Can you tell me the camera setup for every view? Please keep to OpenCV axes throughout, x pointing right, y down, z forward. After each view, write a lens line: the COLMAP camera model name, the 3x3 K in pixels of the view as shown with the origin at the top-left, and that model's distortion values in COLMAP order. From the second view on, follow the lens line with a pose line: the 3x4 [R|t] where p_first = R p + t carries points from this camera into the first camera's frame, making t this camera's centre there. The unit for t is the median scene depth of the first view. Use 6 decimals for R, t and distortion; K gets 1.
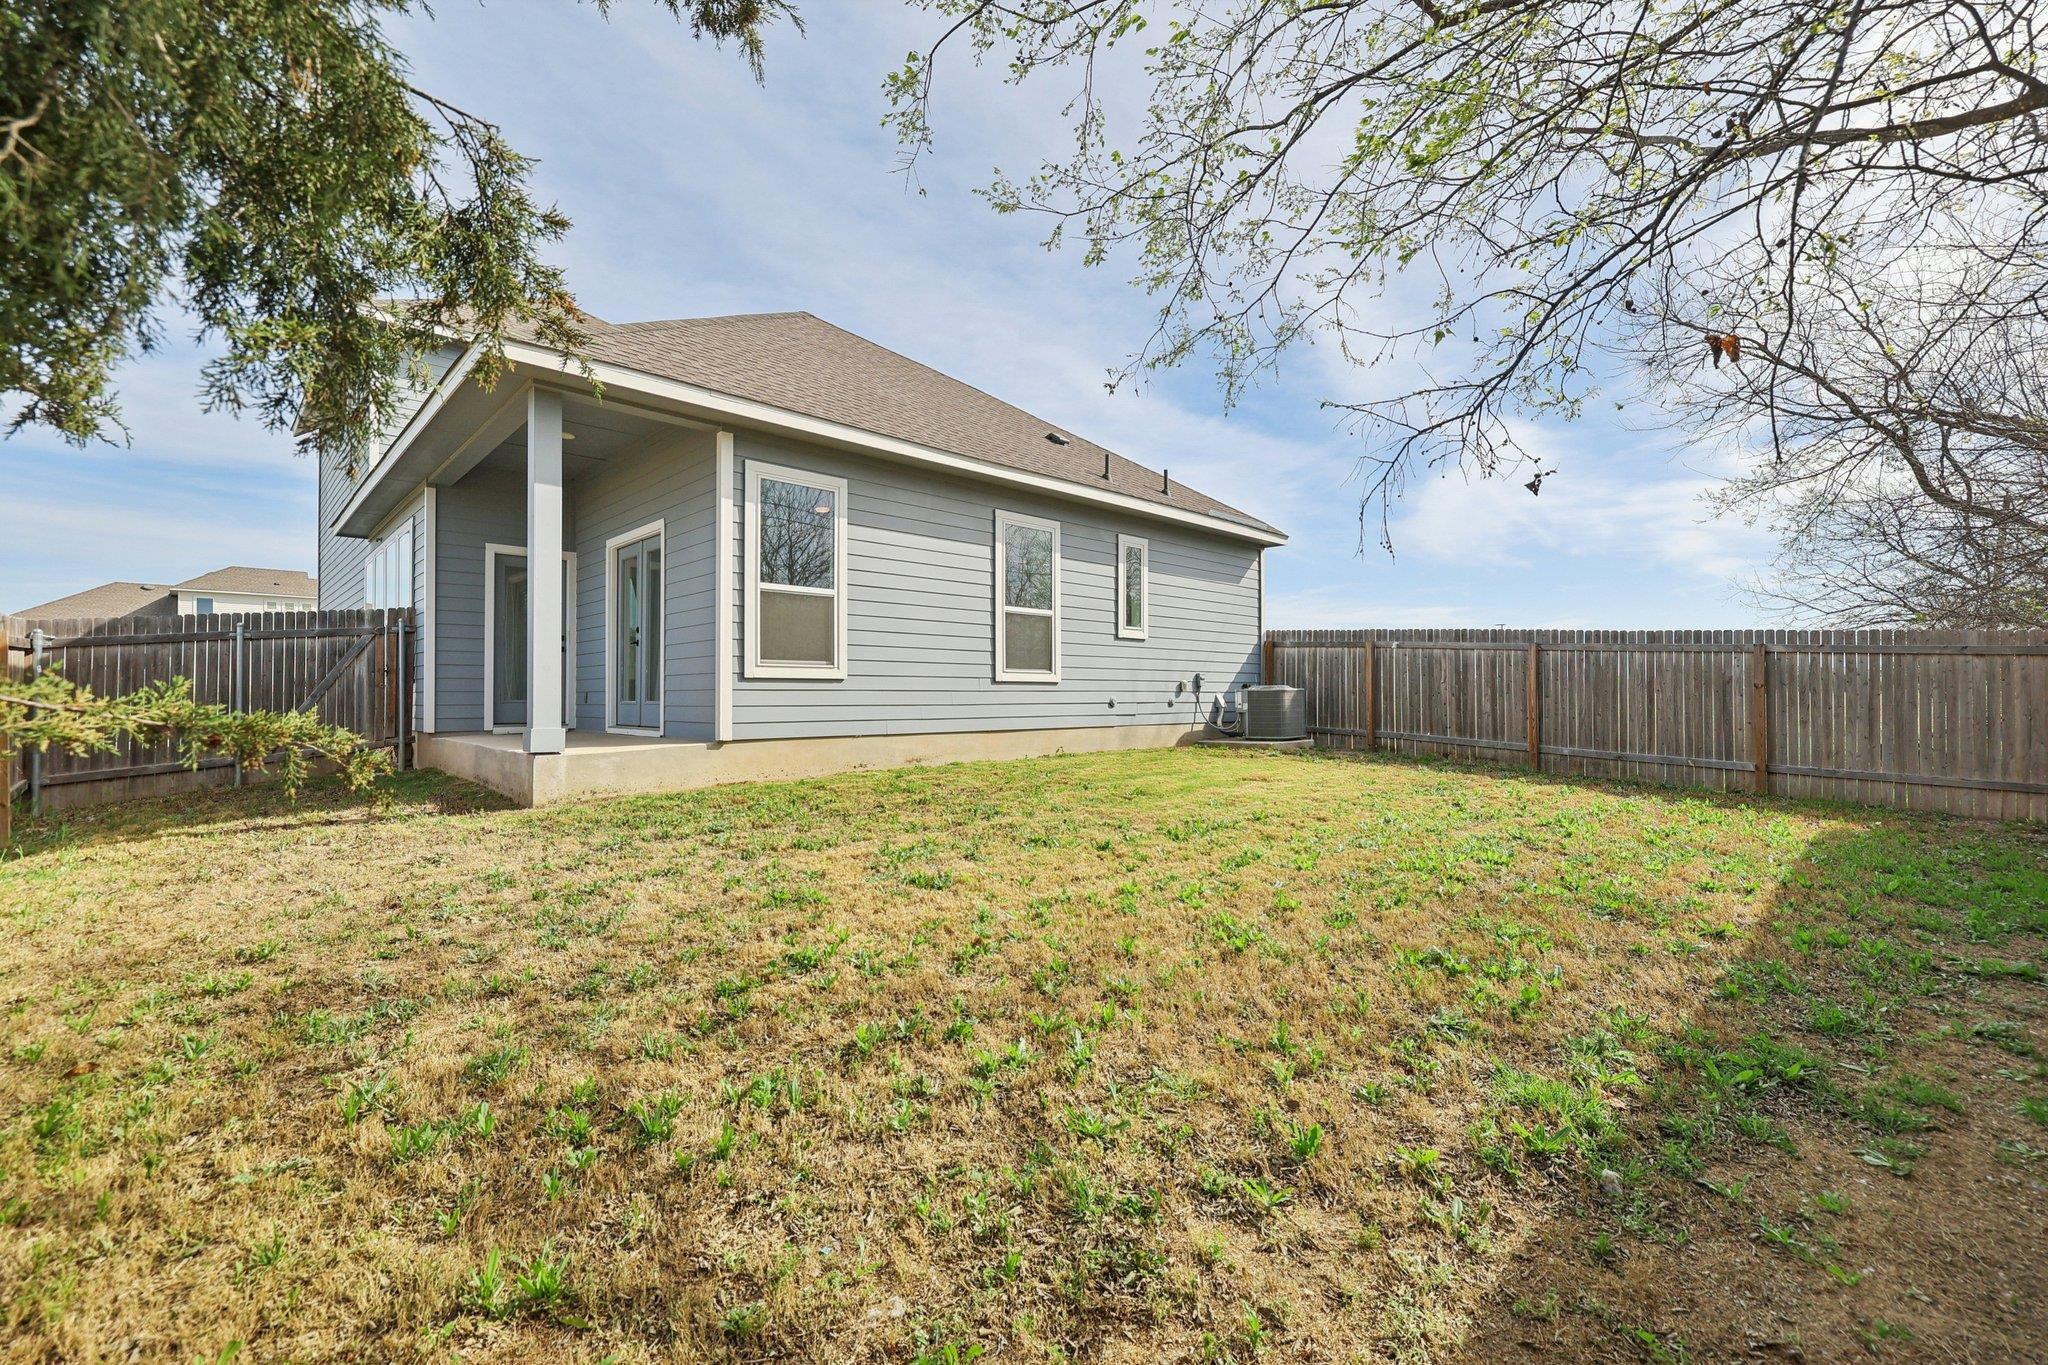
lens RADIAL K [[862.5, 0, 1028.3], [0, 862.5, 684.7], [0, 0, 1]] dist [0.002345, -0.000050]
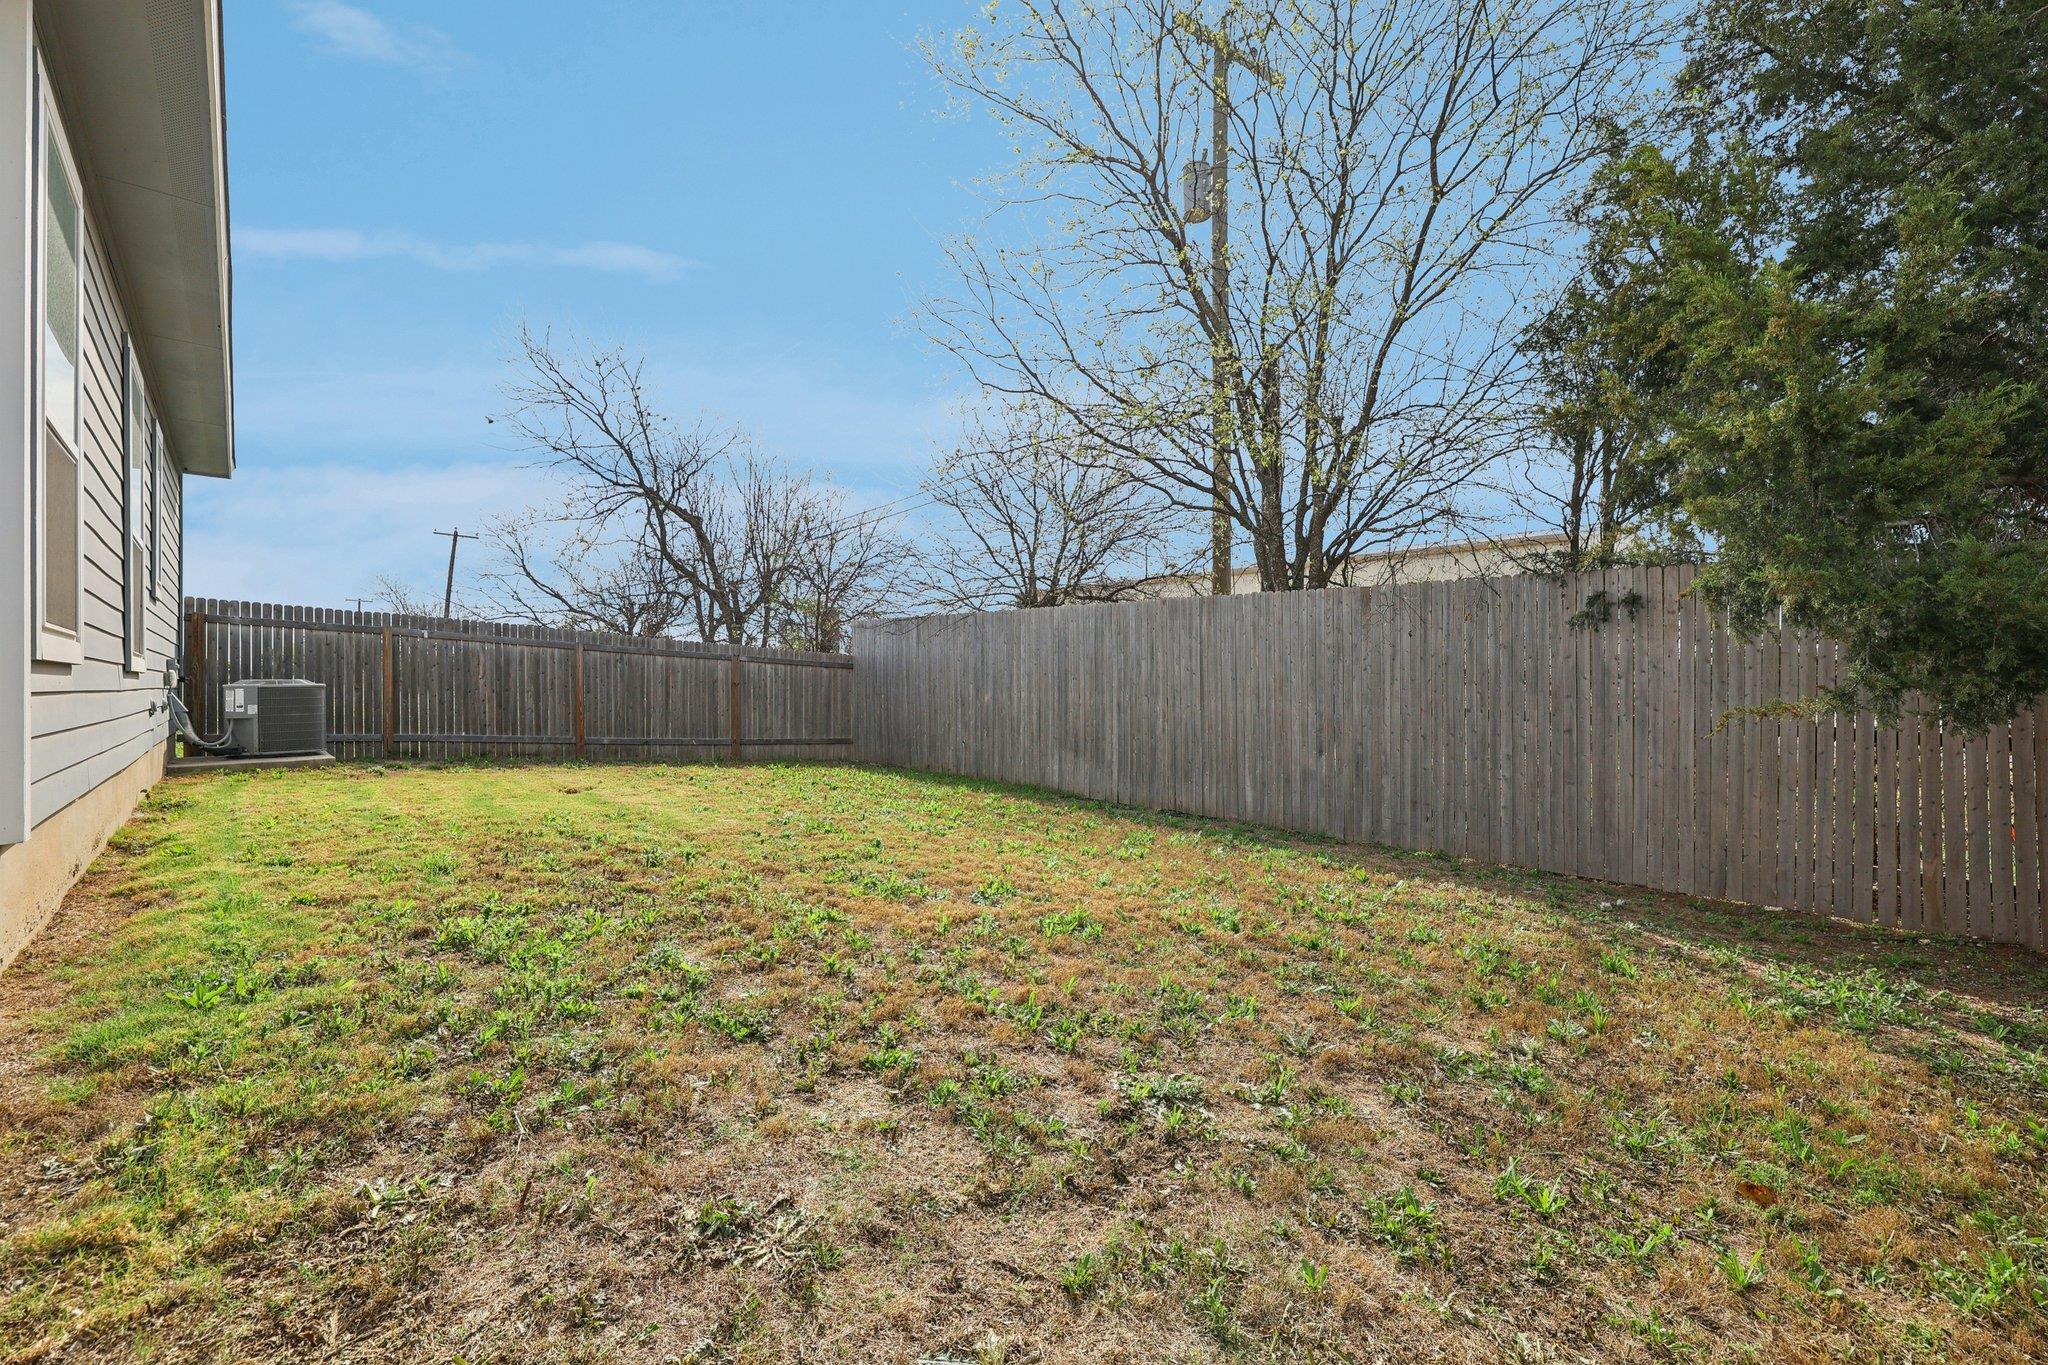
lens RADIAL K [[862.5, 0, 1028.0], [0, 862.5, 685.2], [0, 0, 1]] dist [0.002345, -0.000050]
pose [[0.040195, 0.002117, 0.999190, -0.748313], [-0.011041, 0.999938, -0.001675, 0.000005], [-0.999131, -0.010964, 0.040216, 0.614436]]
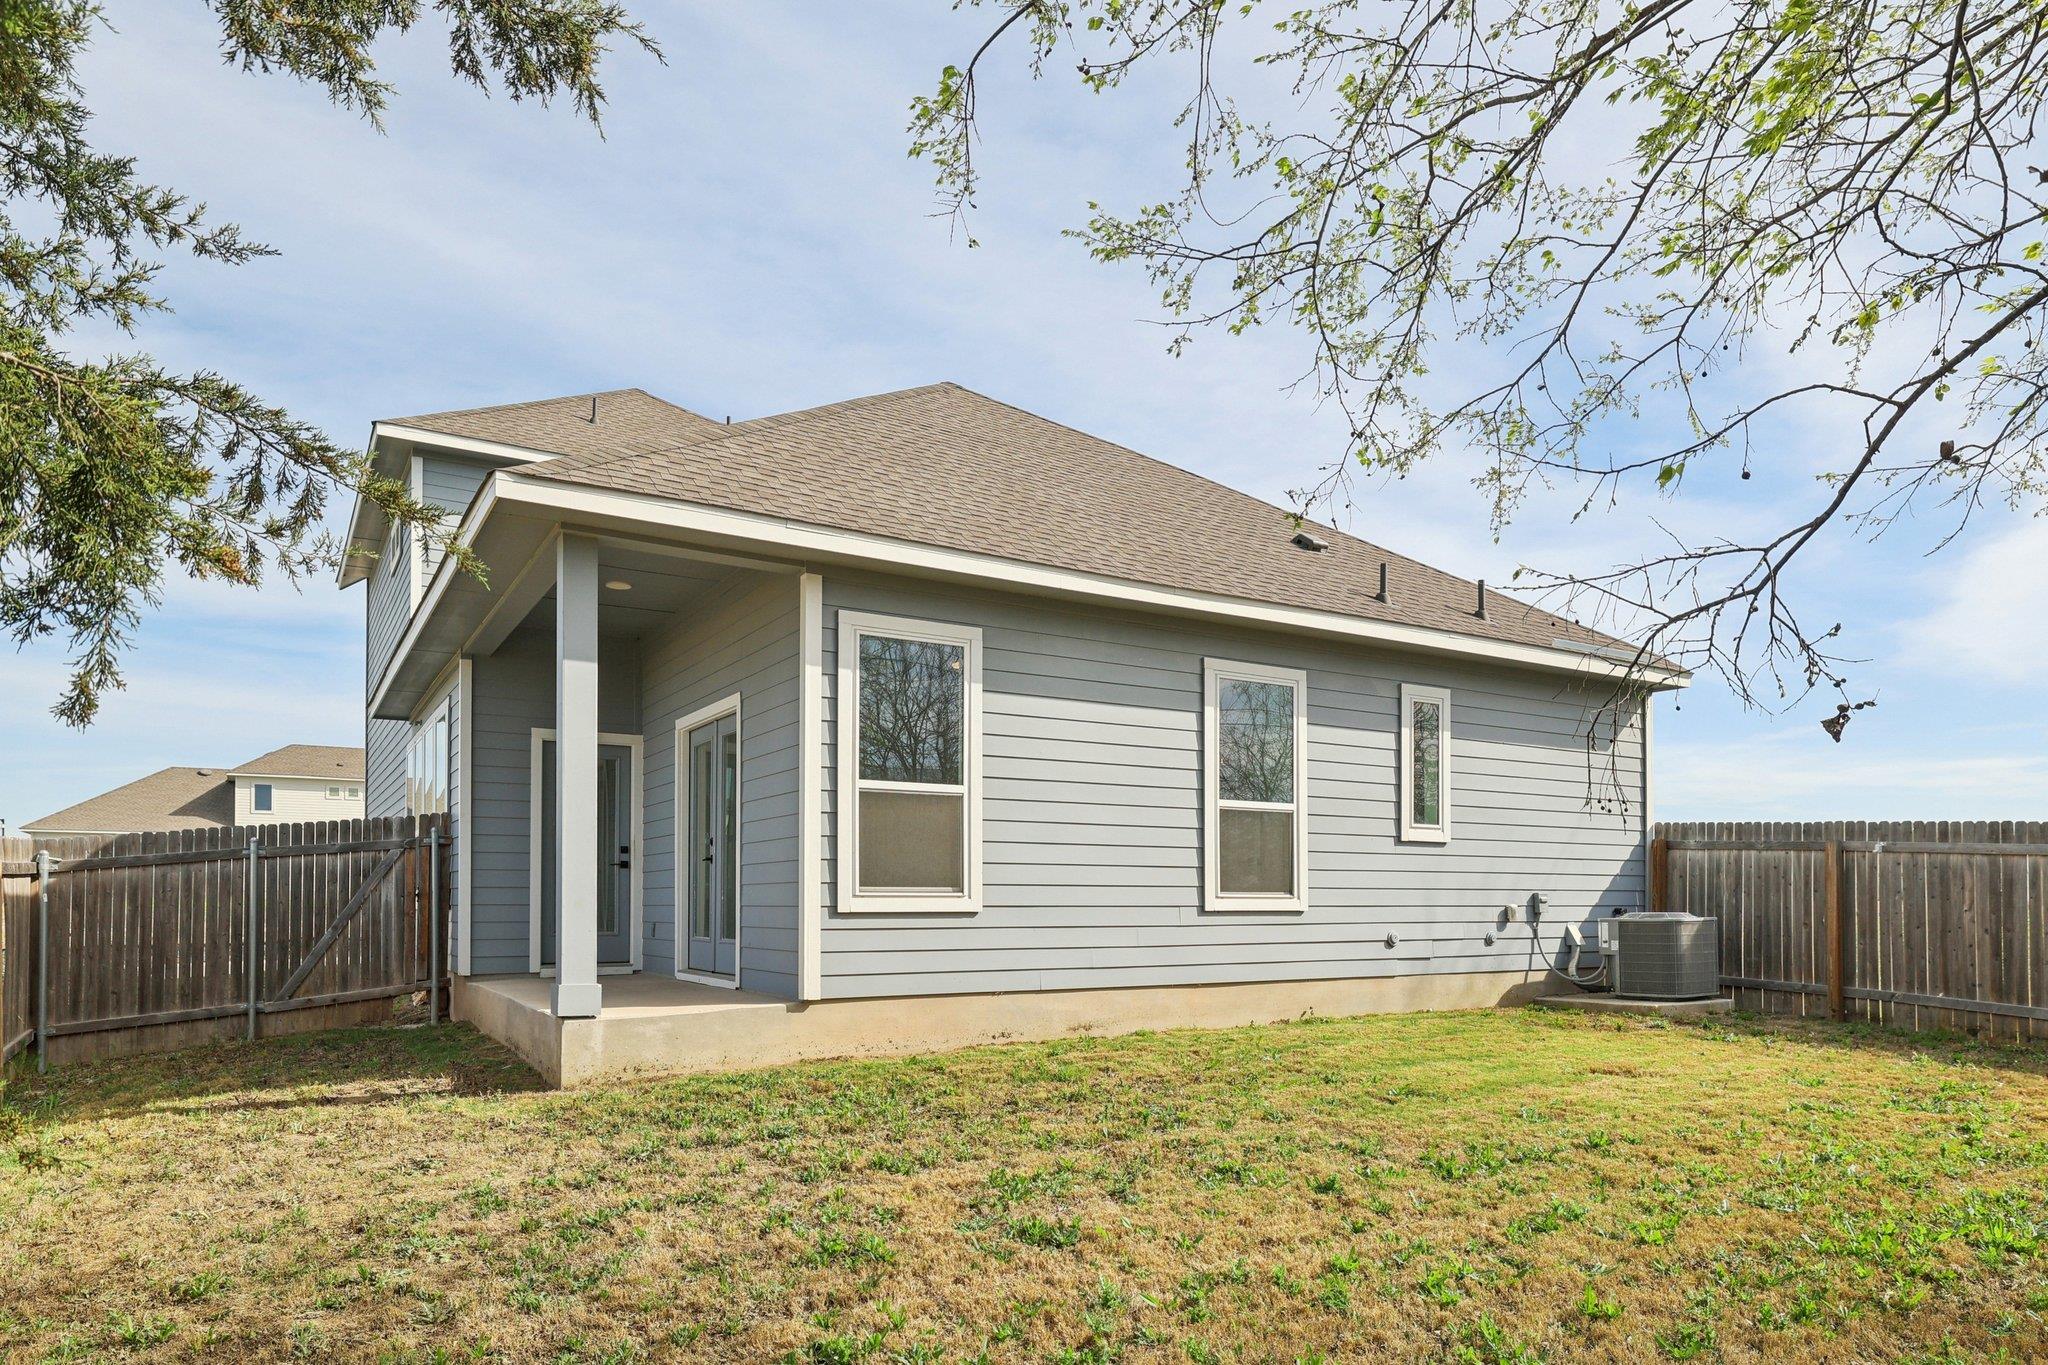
lens RADIAL K [[1254.7, 0, 1031.7], [0, 1254.7, 881.7], [0, 0, 1]] dist [0.002504, -0.001070]
pose [[0.977146, -0.000112, -0.212568, 0.051042], [-0.001260, 0.999979, -0.006321, -0.027045], [0.212565, 0.006444, 0.977126, 0.012330]]
